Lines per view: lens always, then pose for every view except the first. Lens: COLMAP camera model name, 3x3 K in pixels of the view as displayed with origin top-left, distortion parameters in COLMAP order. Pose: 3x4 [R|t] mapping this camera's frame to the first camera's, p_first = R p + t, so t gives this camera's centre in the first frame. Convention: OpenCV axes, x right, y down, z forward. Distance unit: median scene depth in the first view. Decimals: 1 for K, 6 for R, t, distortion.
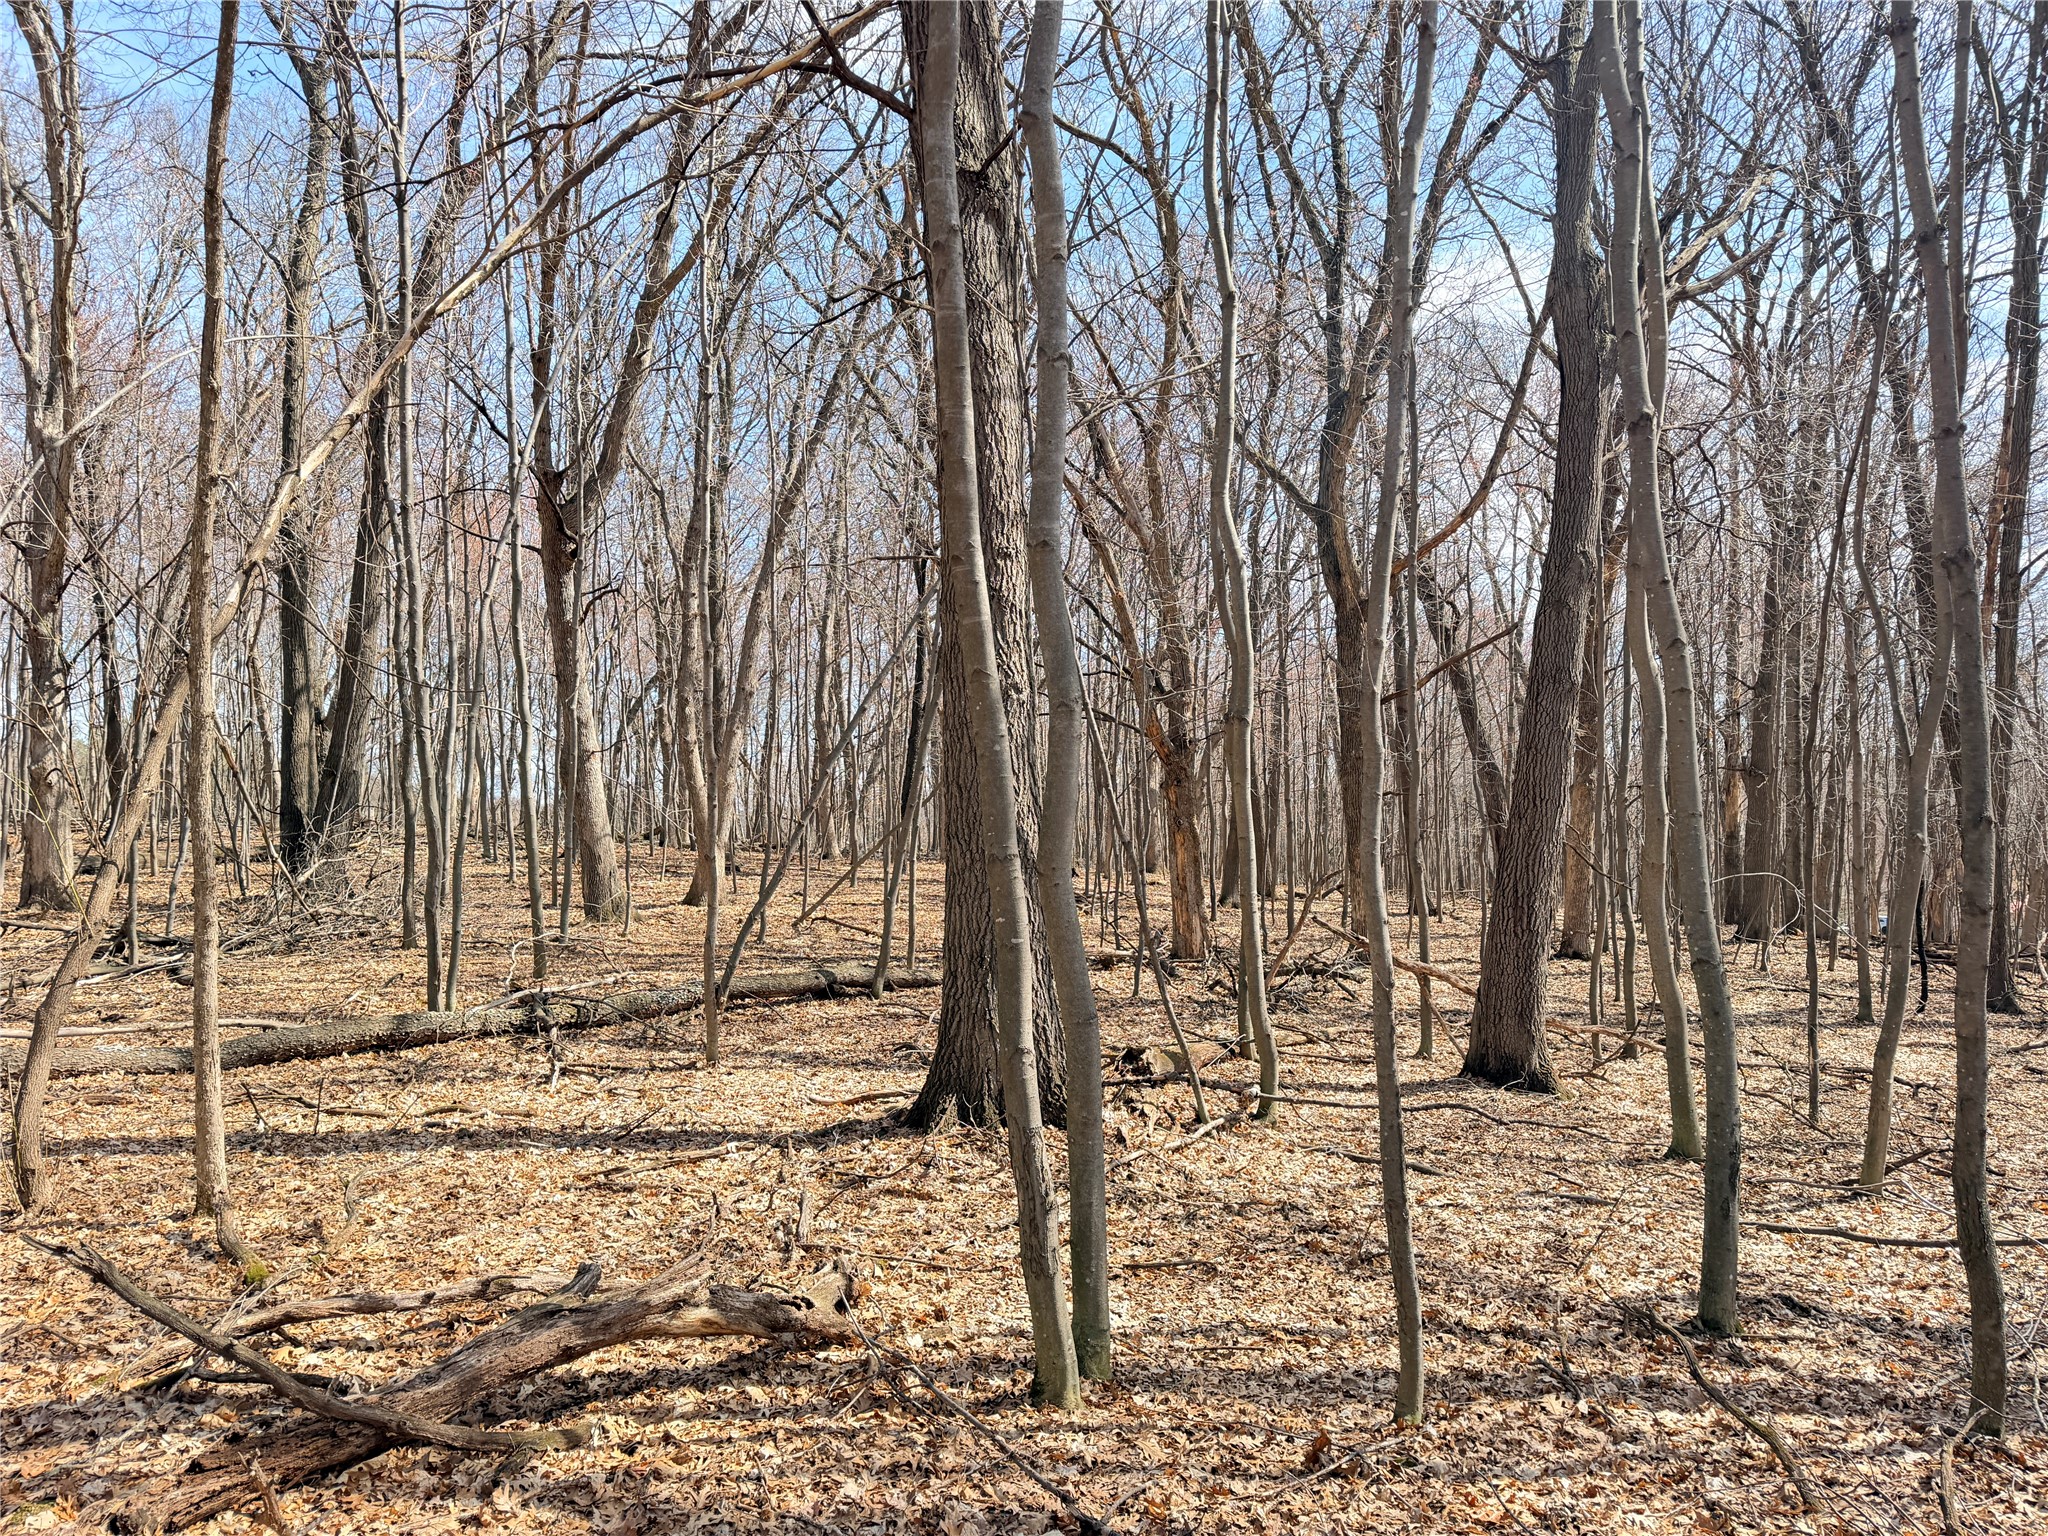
lens RADIAL K [[1424.9, 0, 1034.6], [0, 1424.9, 777.3], [0, 0, 1]] dist [0.003903, -0.000841]
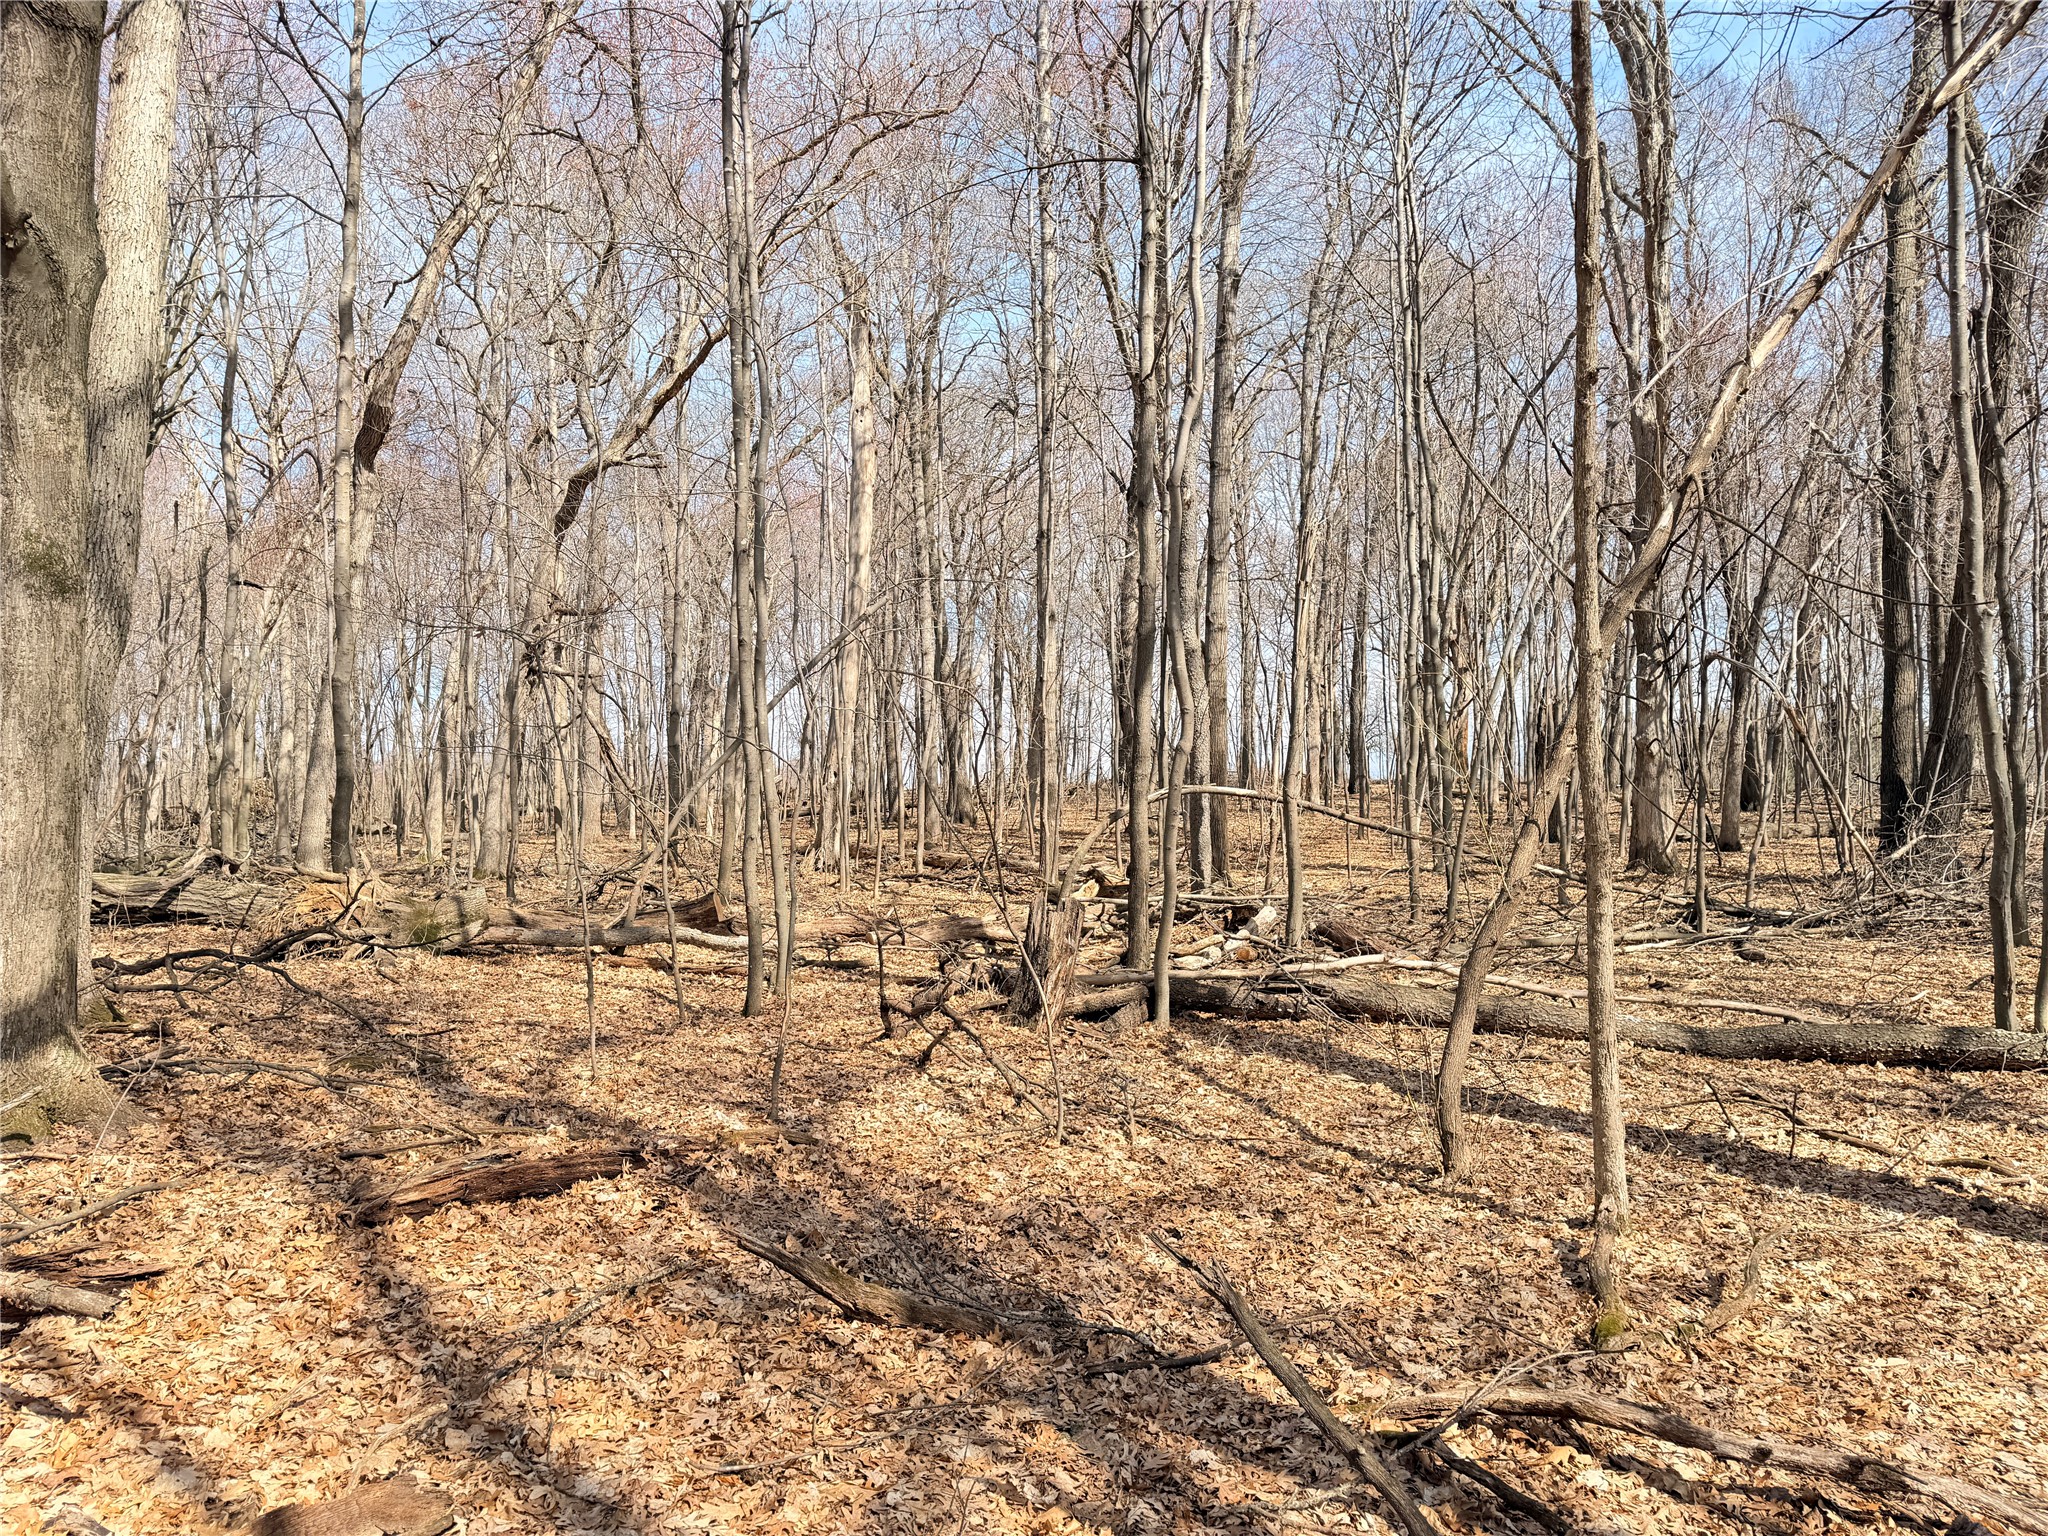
lens RADIAL K [[1424.9, 0, 1034.6], [0, 1424.9, 777.3], [0, 0, 1]] dist [0.003903, -0.000841]
pose [[0.491528, 0.000713, -0.870861, 0.003253], [0.014707, 0.999850, 0.009120, 0.013313], [0.870737, -0.017291, 0.491444, 0.198694]]
